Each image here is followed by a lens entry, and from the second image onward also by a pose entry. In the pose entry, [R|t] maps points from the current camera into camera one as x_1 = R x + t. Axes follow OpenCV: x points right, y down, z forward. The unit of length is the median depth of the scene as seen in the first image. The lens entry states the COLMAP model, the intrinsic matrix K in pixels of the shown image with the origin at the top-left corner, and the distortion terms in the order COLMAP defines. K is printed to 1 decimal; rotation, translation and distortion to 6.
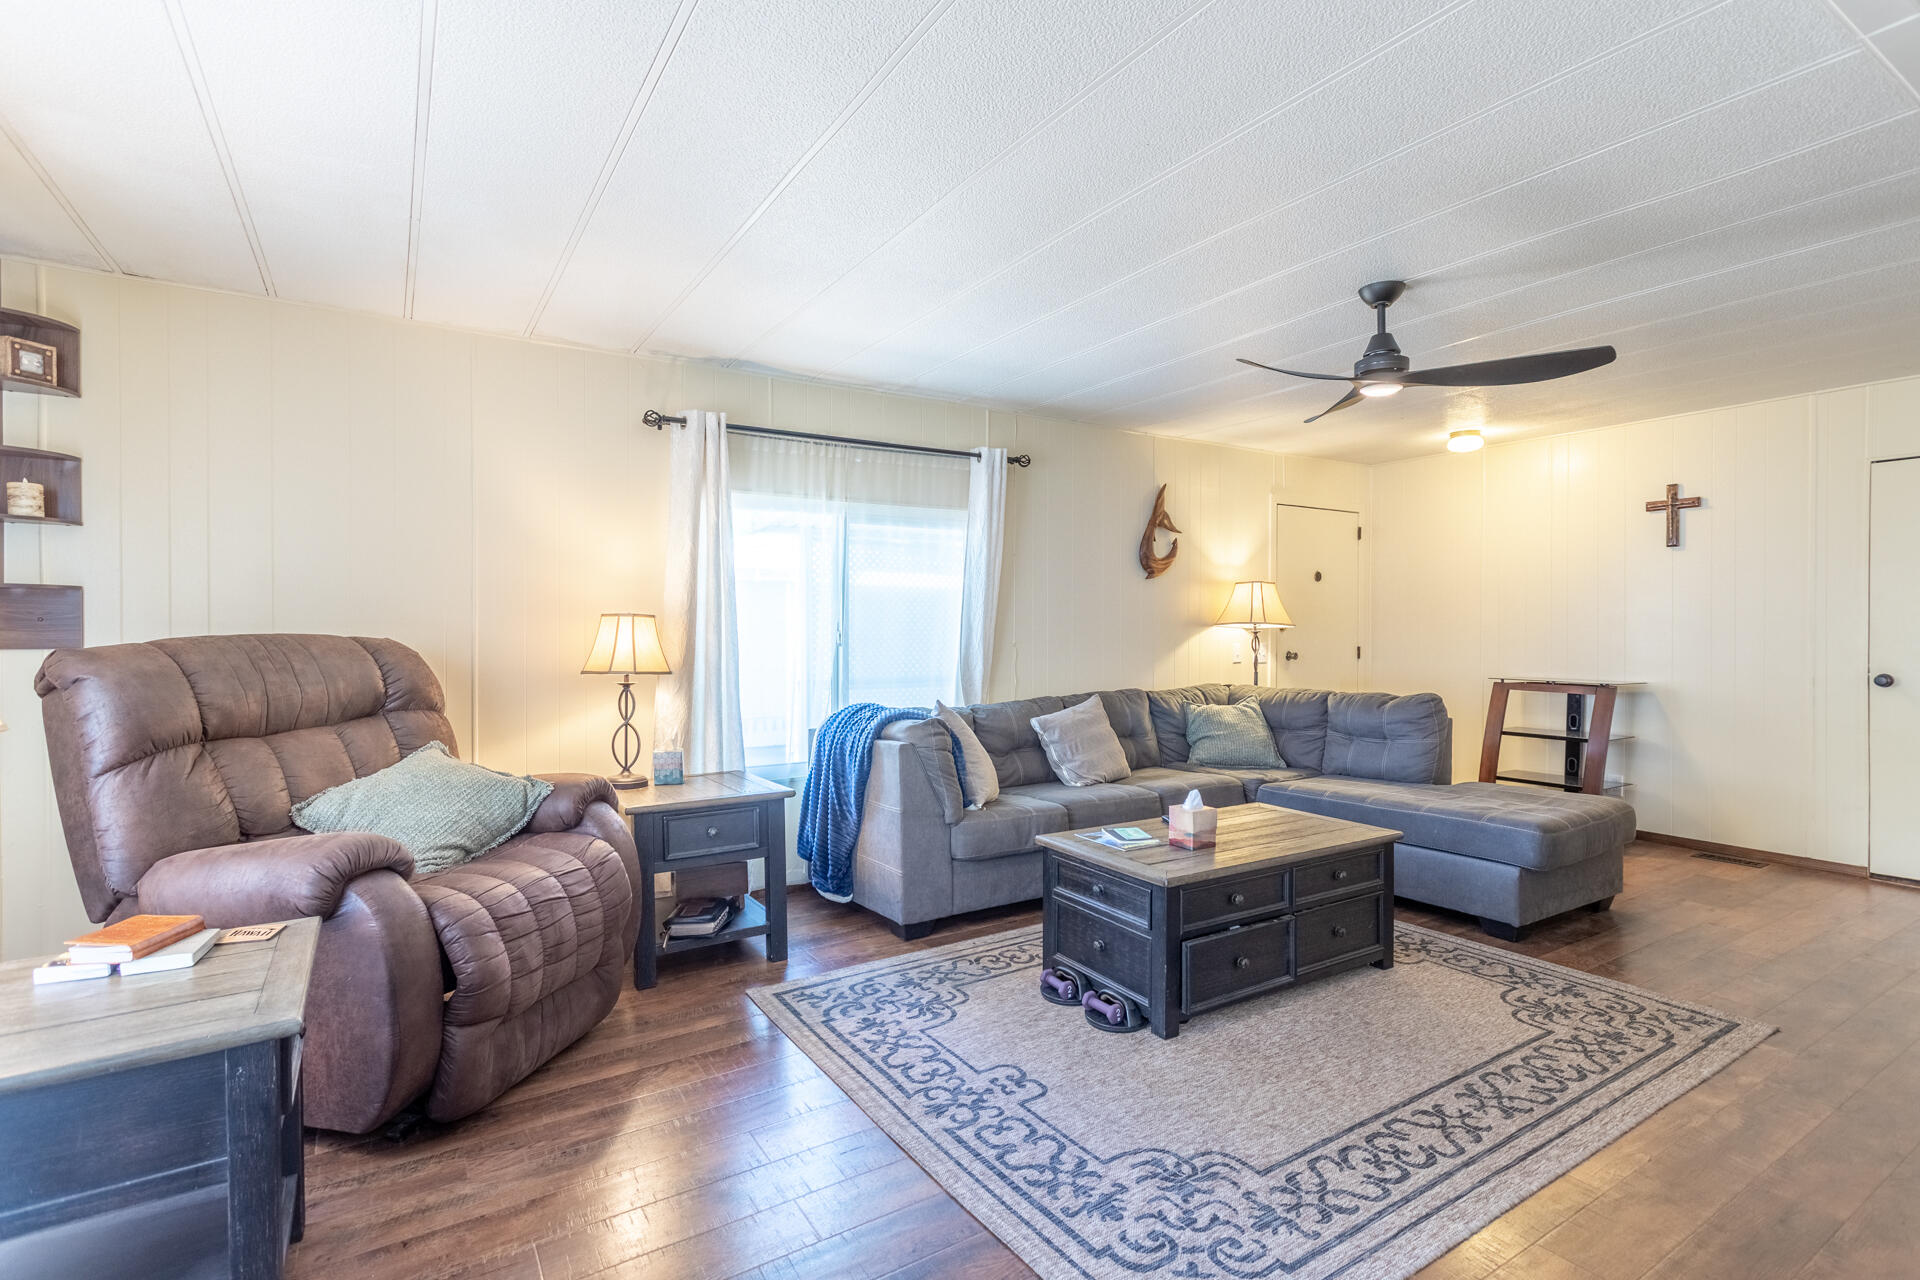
lens RADIAL K [[923.5, 0, 959.3], [0, 923.5, 631.9], [0, 0, 1]] dist [-0.030999, 0.010582]
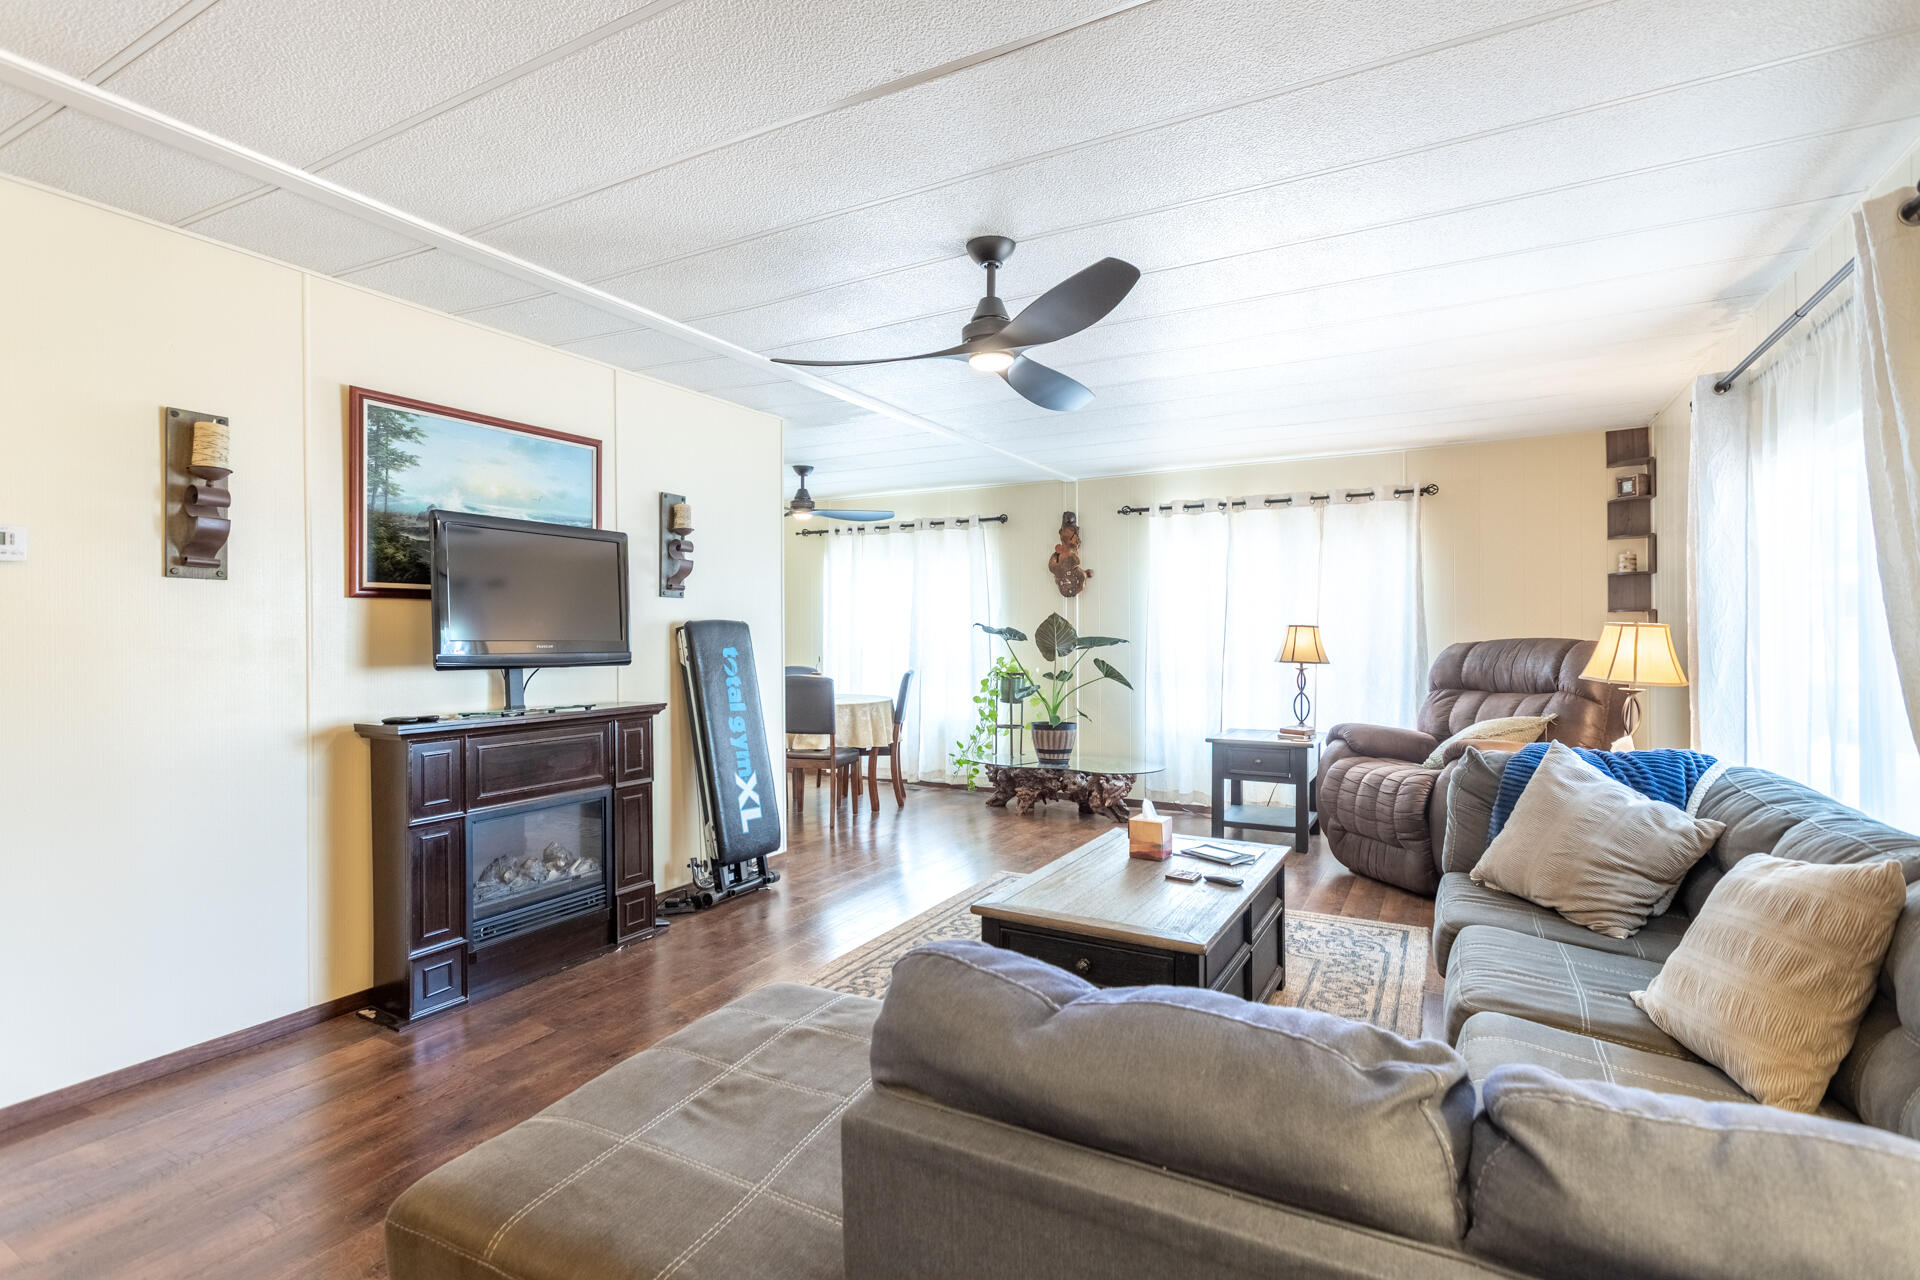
lens RADIAL K [[923.5, 0, 971.2], [0, 923.5, 636.0], [0, 0, 1]] dist [-0.030999, 0.010582]
pose [[-0.874394, 0.008467, -0.485142, 0.910980], [0.002692, 0.999917, 0.012600, -0.026838], [0.485209, 0.009711, -0.874344, 1.774540]]
